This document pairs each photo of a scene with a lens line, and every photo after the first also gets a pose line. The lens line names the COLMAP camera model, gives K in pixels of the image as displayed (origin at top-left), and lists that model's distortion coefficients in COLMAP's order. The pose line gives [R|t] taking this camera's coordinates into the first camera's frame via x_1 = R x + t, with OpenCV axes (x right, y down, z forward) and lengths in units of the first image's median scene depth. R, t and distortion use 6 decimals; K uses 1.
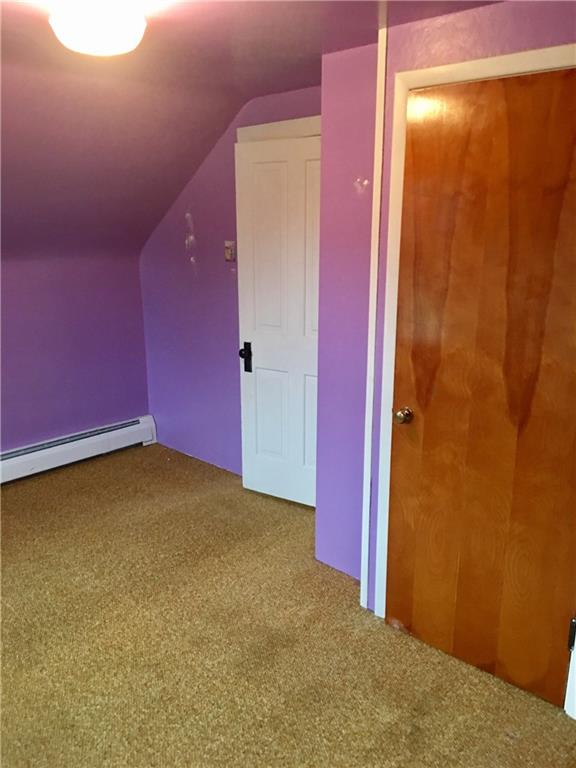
lens RADIAL K [[647.6, 0, 288.9], [0, 647.6, 395.3], [0, 0, 1]] dist [-0.004574, -0.005766]
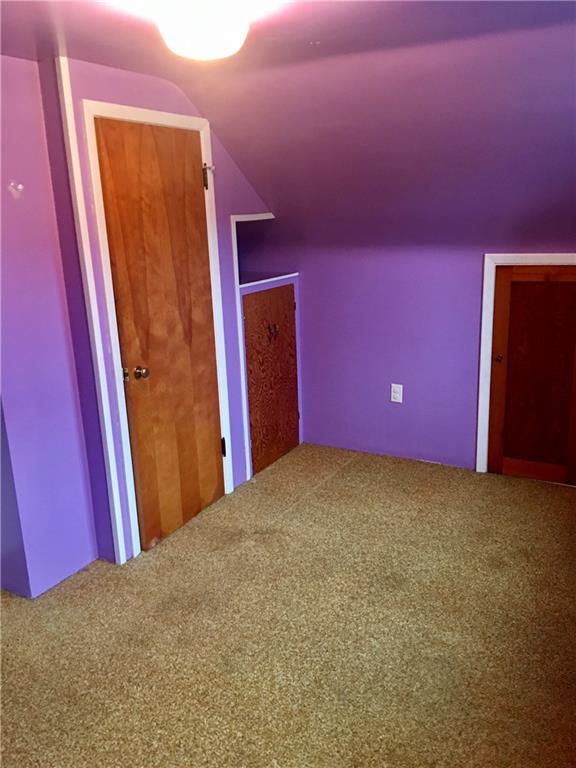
lens RADIAL K [[639.8, 0, 288.0], [0, 639.8, 384.0], [0, 0, 1]] dist [0.093200, -0.154397]
pose [[-0.250101, -0.240102, 0.937977, -1.190488], [0.302227, 0.900999, 0.311222, -0.275839], [-0.919841, 0.361319, -0.152775, 1.015059]]
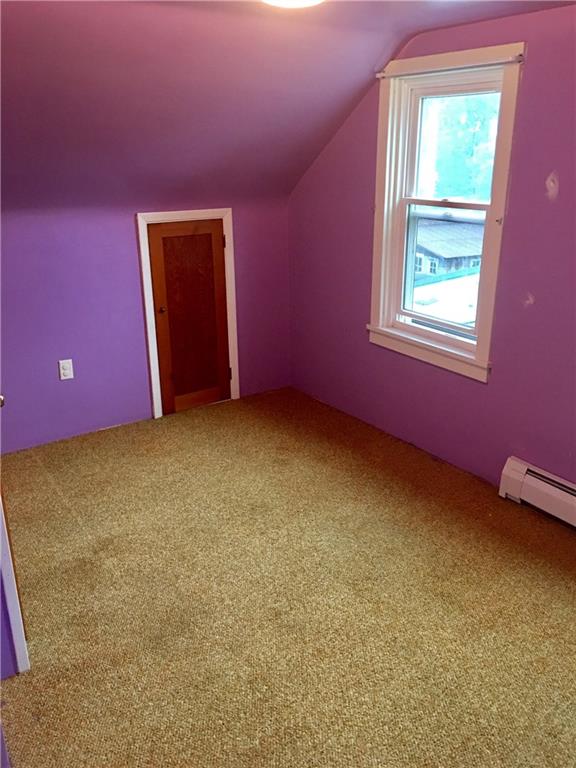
lens RADIAL K [[639.8, 0, 288.0], [0, 639.8, 384.0], [0, 0, 1]] dist [0.093200, -0.154397]
pose [[-0.978507, -0.059288, 0.197508, -0.436123], [0.068278, 0.810608, 0.581595, -0.522789], [-0.194583, 0.582580, -0.789137, 1.750360]]
